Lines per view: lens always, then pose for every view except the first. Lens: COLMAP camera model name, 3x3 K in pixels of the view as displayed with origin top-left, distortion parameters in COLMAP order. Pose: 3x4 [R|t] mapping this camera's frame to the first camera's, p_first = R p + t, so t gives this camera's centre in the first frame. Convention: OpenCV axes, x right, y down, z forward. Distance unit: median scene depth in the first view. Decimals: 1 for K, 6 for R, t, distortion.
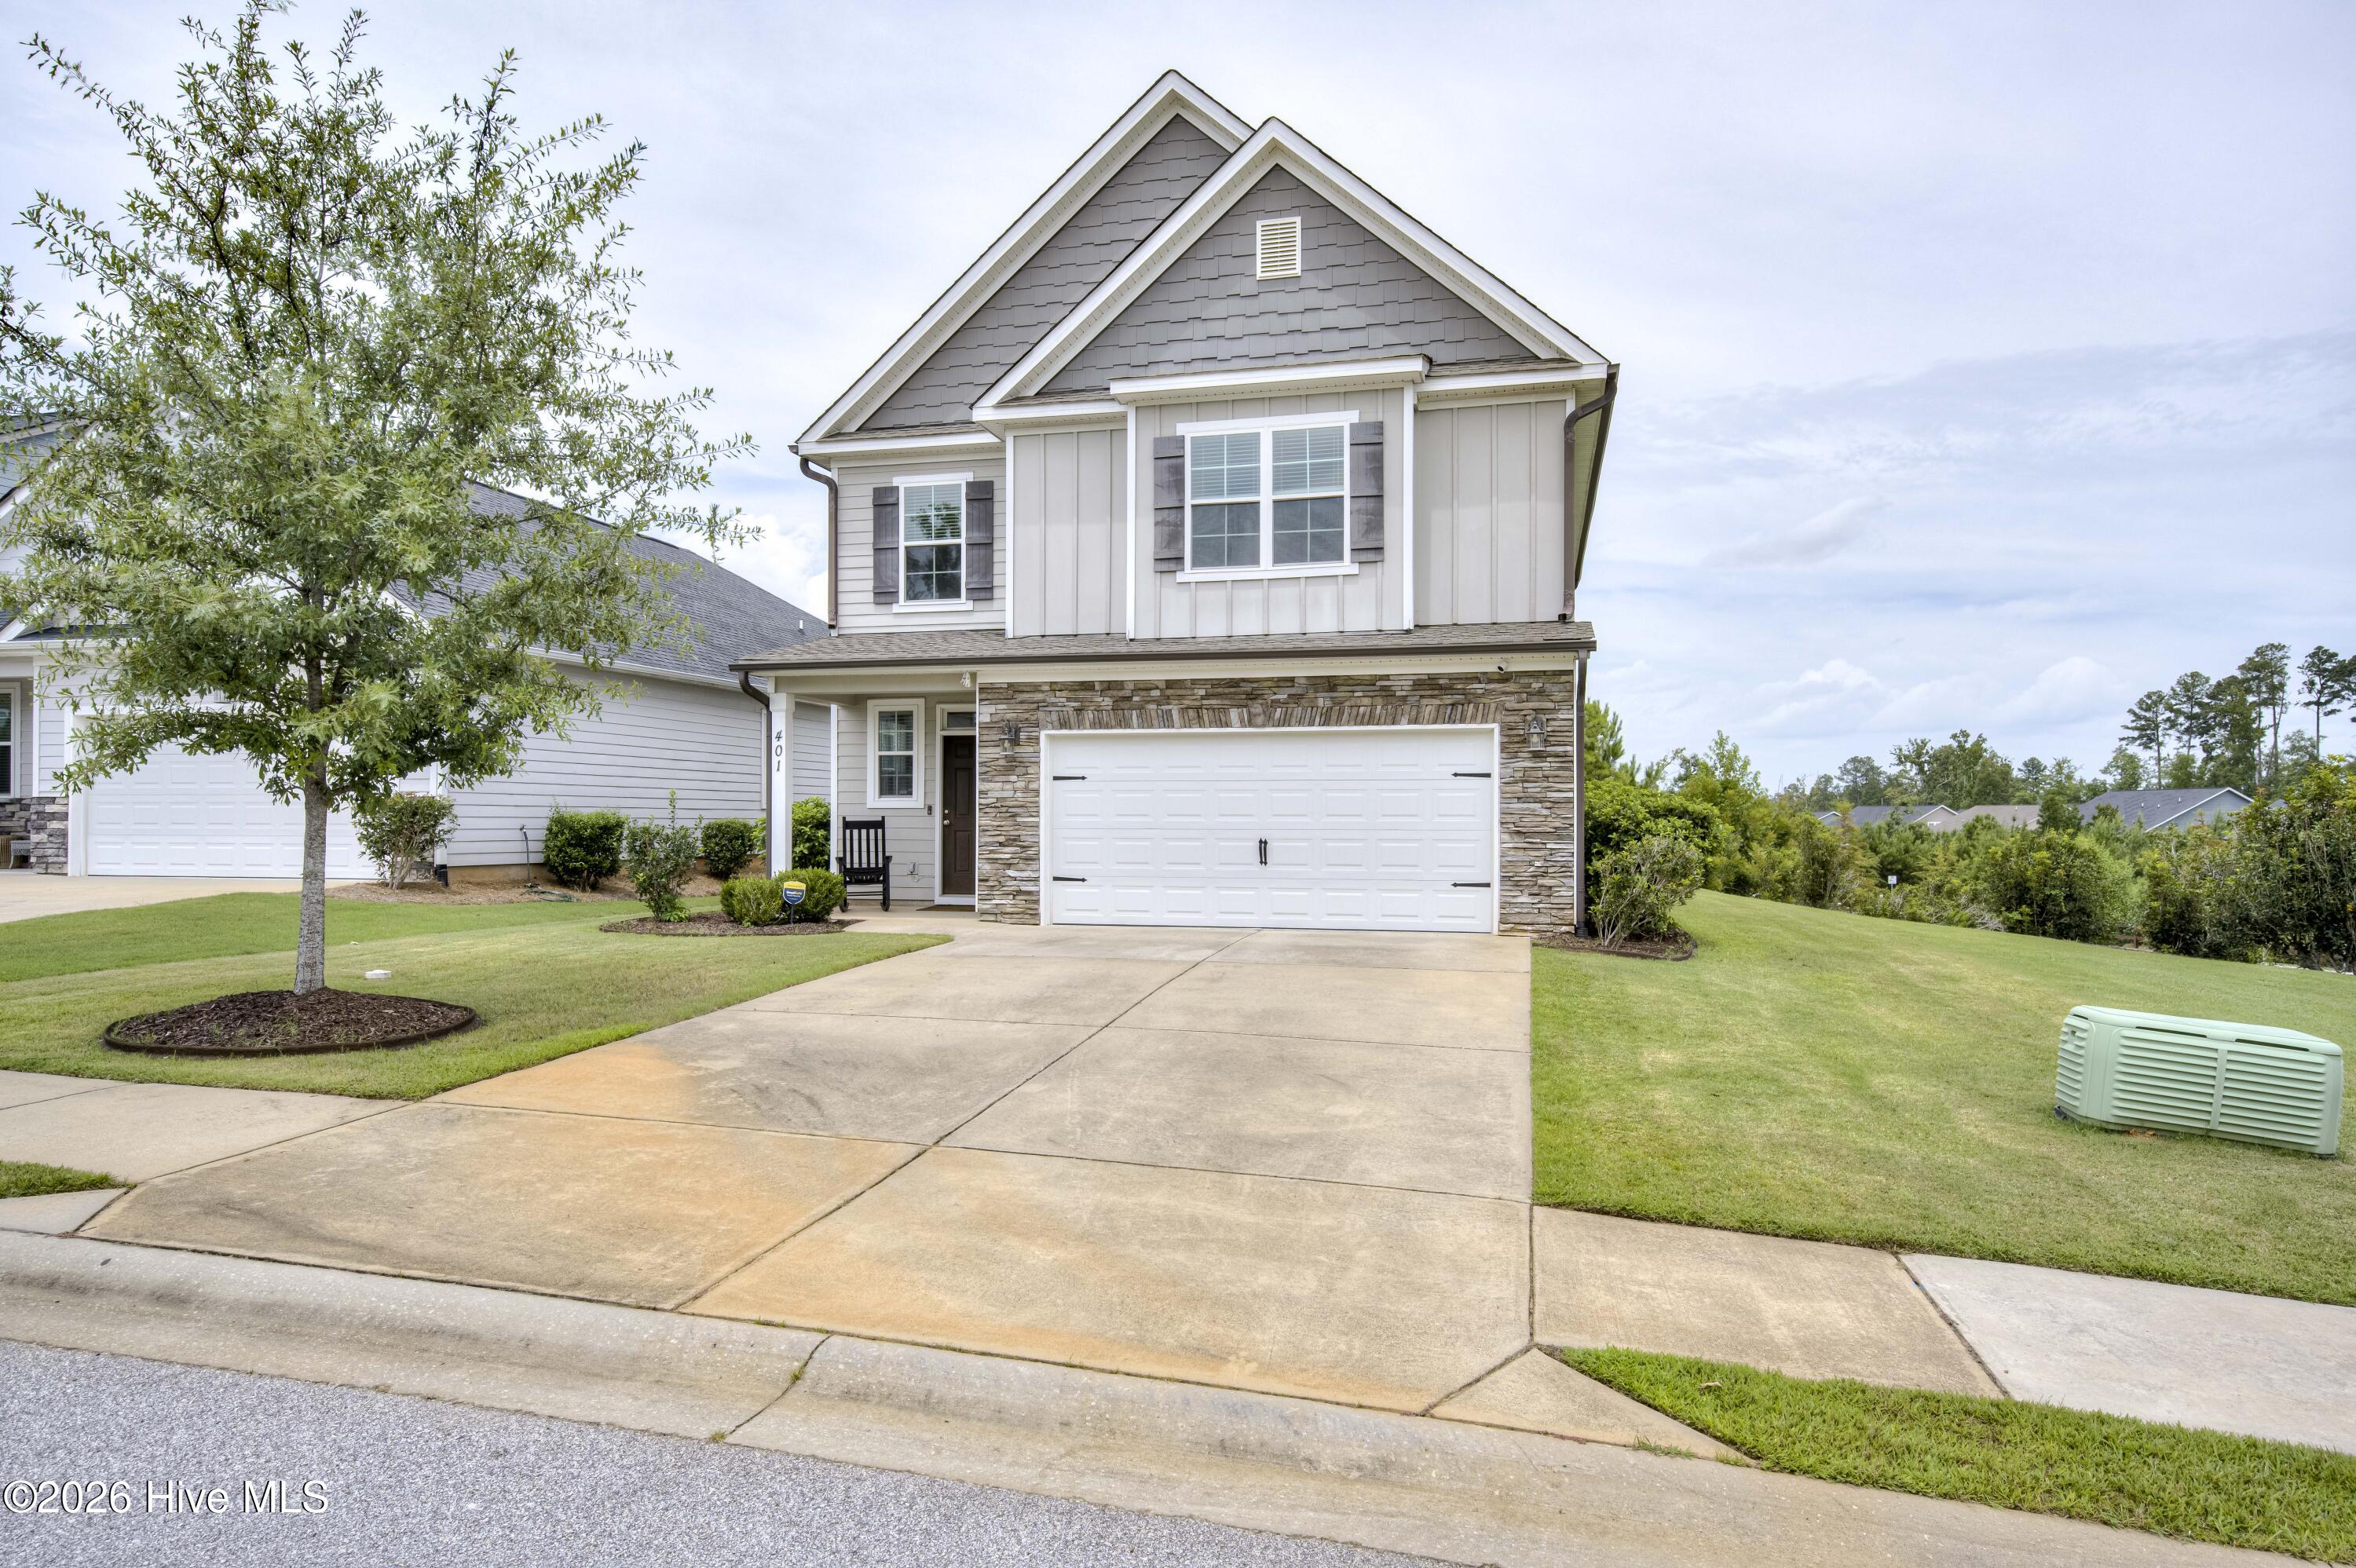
lens RADIAL K [[1518.1, 0, 1178.0], [0, 1518.1, 784.0], [0, 0, 1]] dist [0.030829, 0.000469]
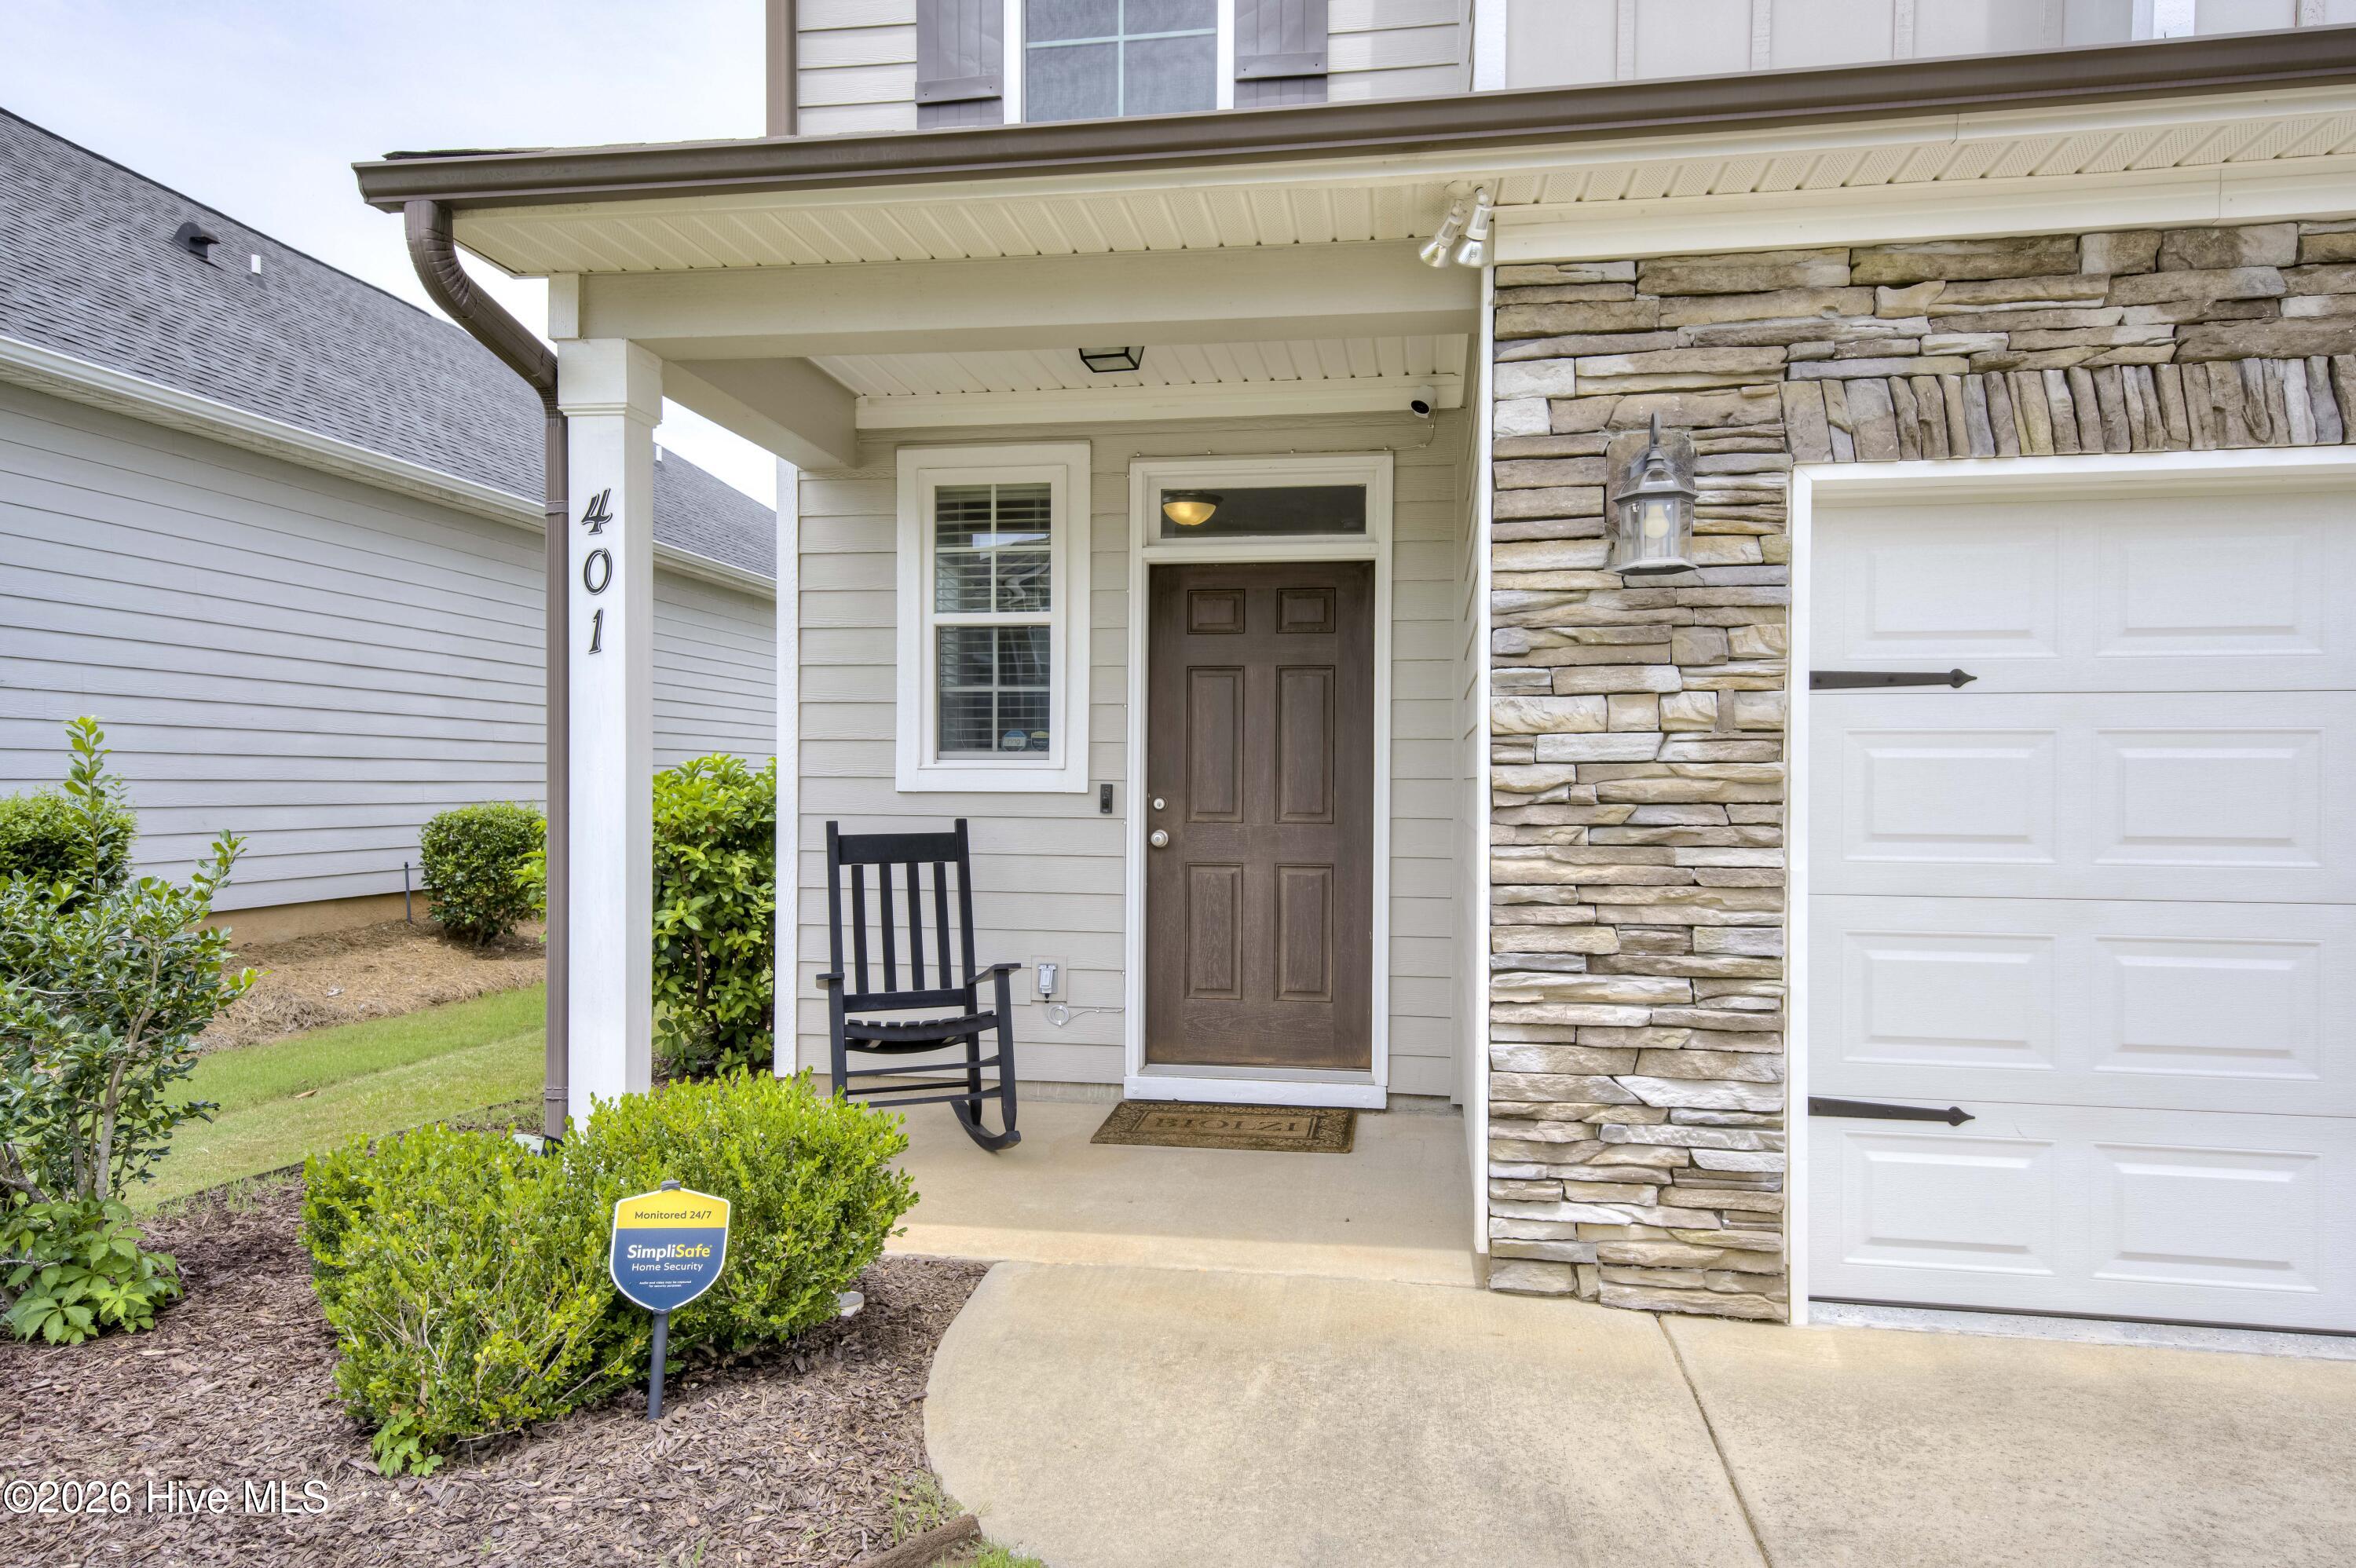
lens RADIAL K [[1341.0, 0, 1178.0], [0, 1341.0, 784.0], [0, 0, 1]] dist [0.032795, 0.000447]
pose [[0.991488, 0.003824, 0.130144, -0.208707], [-0.007130, 0.999663, 0.024942, 0.007856], [-0.130004, -0.025658, 0.991181, 0.814629]]
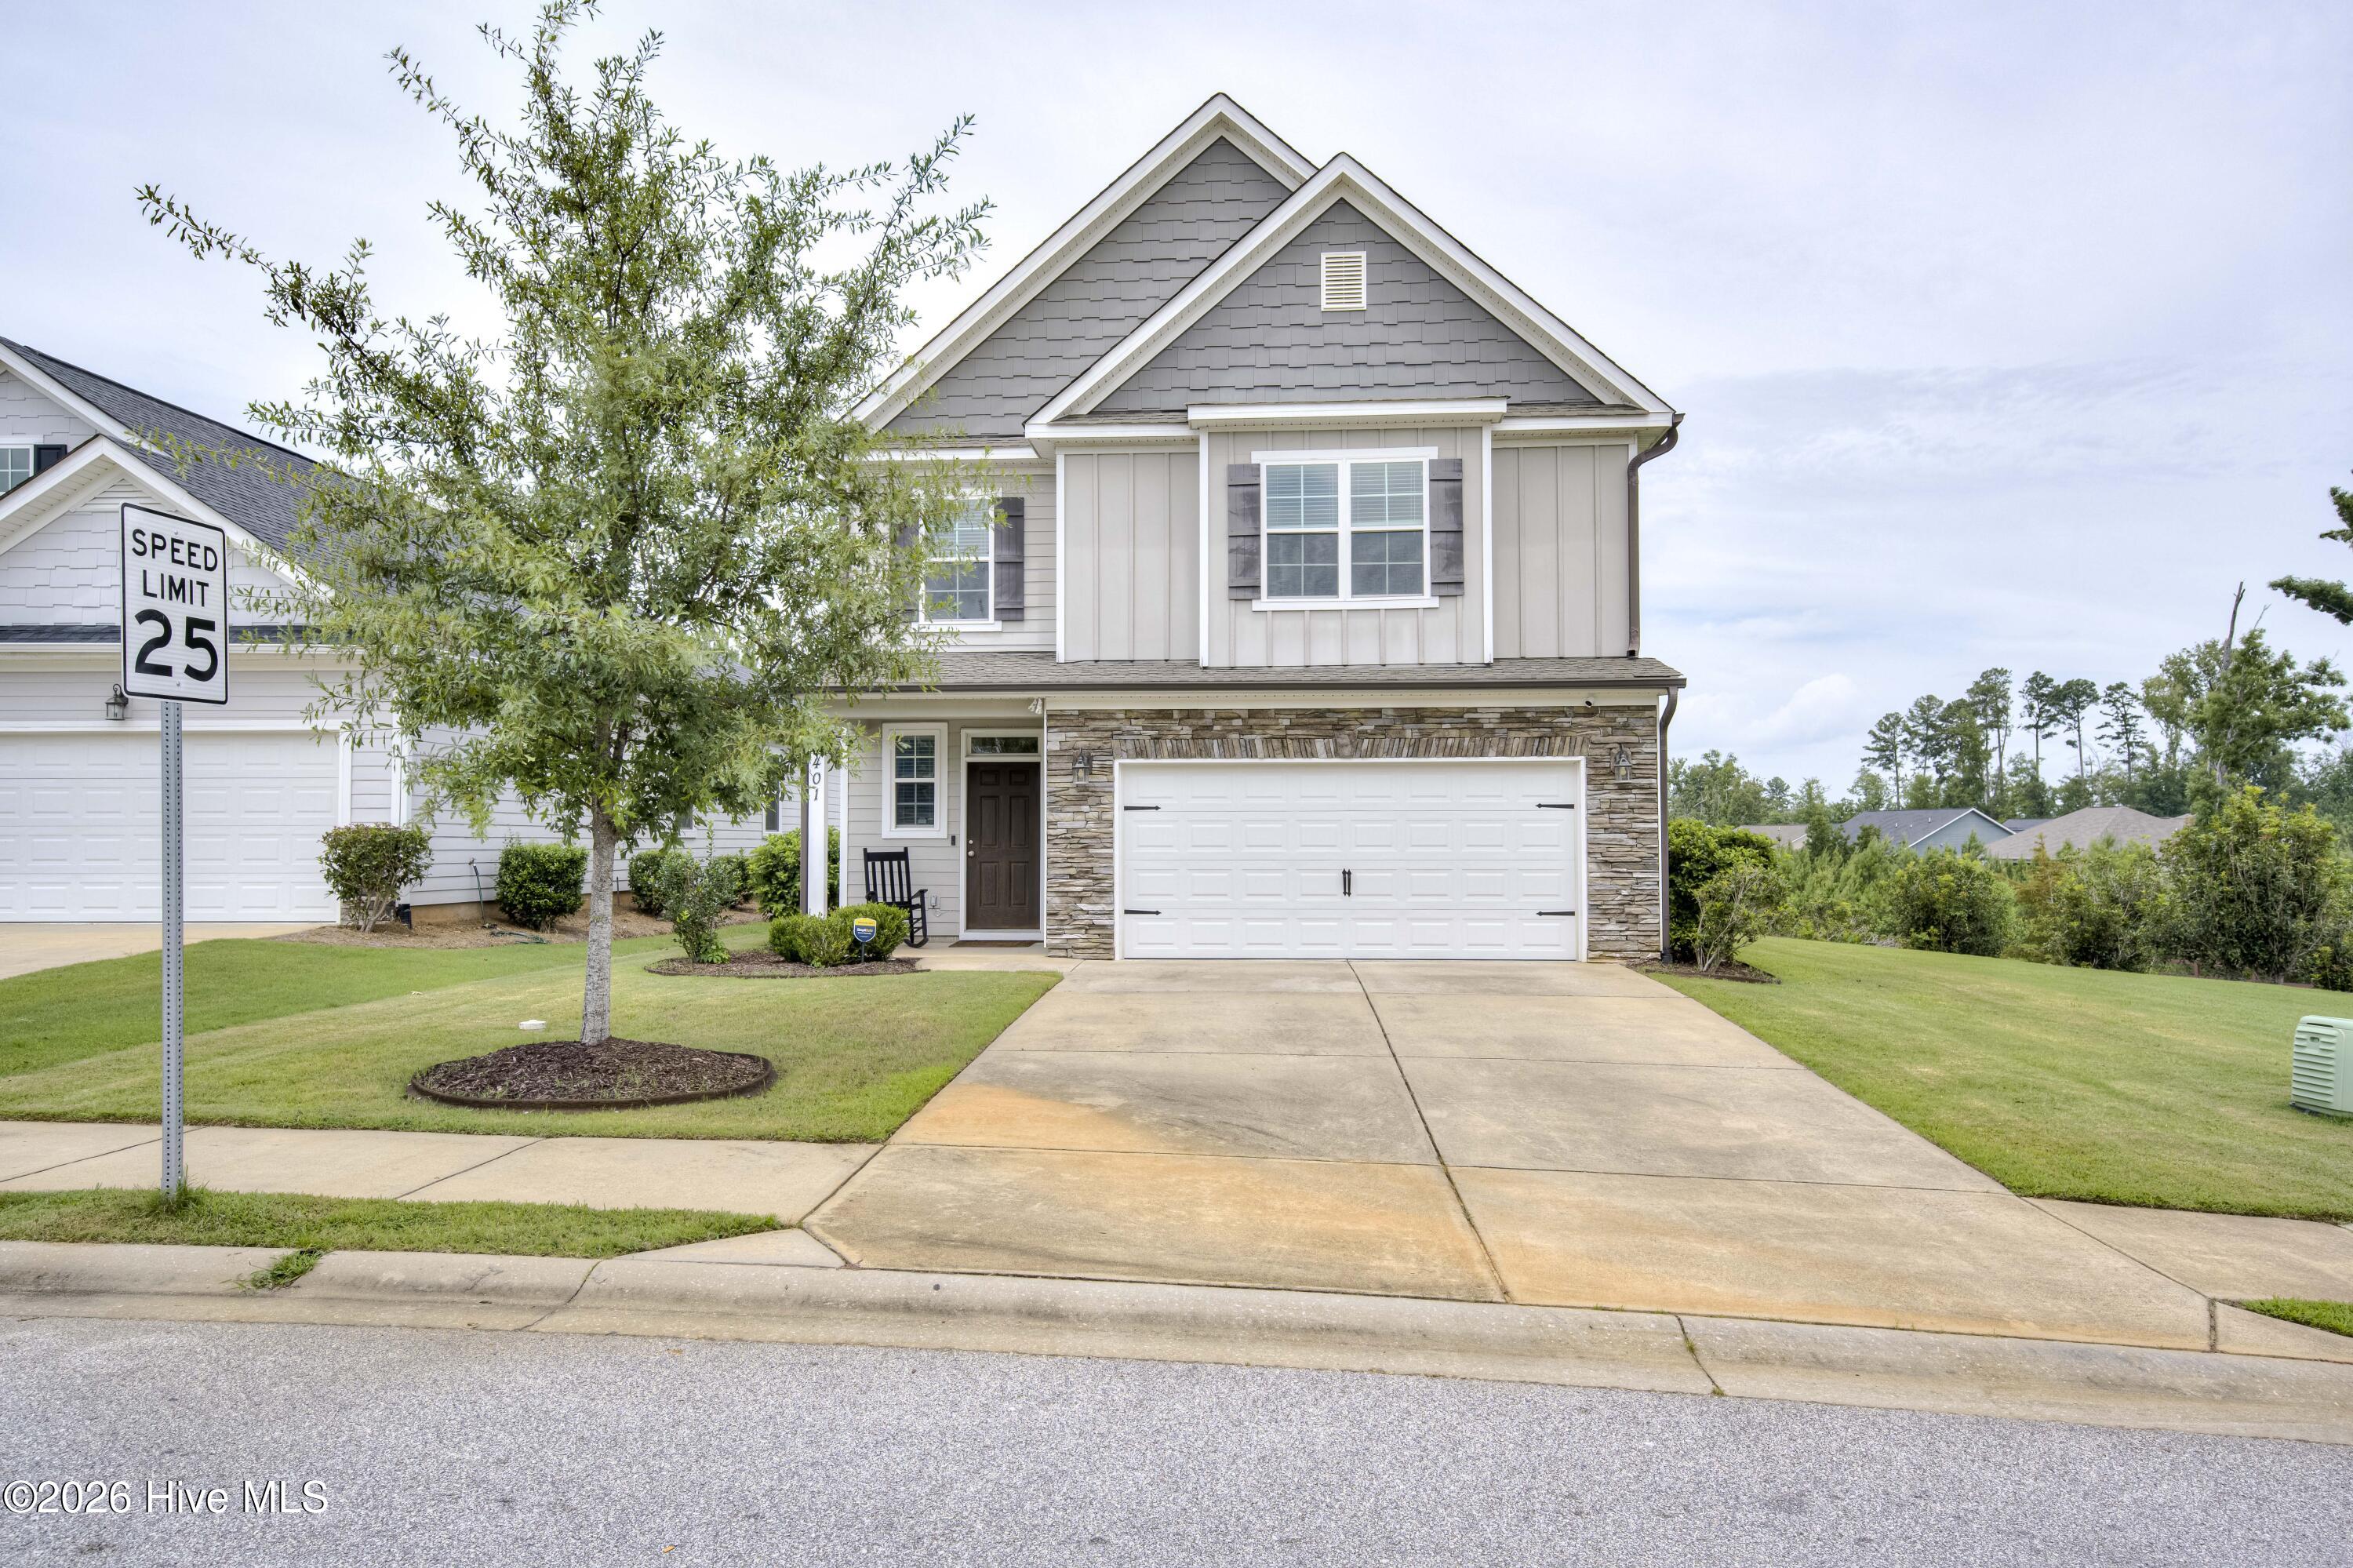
lens RADIAL K [[1687.6, 0, 1134.4], [0, 1687.6, 753.9], [0, 0, 1]] dist [0.050392, 0.002693]
pose [[0.982579, 0.005501, 0.185767, -0.280426], [-0.000480, 0.999634, -0.027066, -0.009440], [-0.185847, 0.026505, 0.982221, -0.066148]]
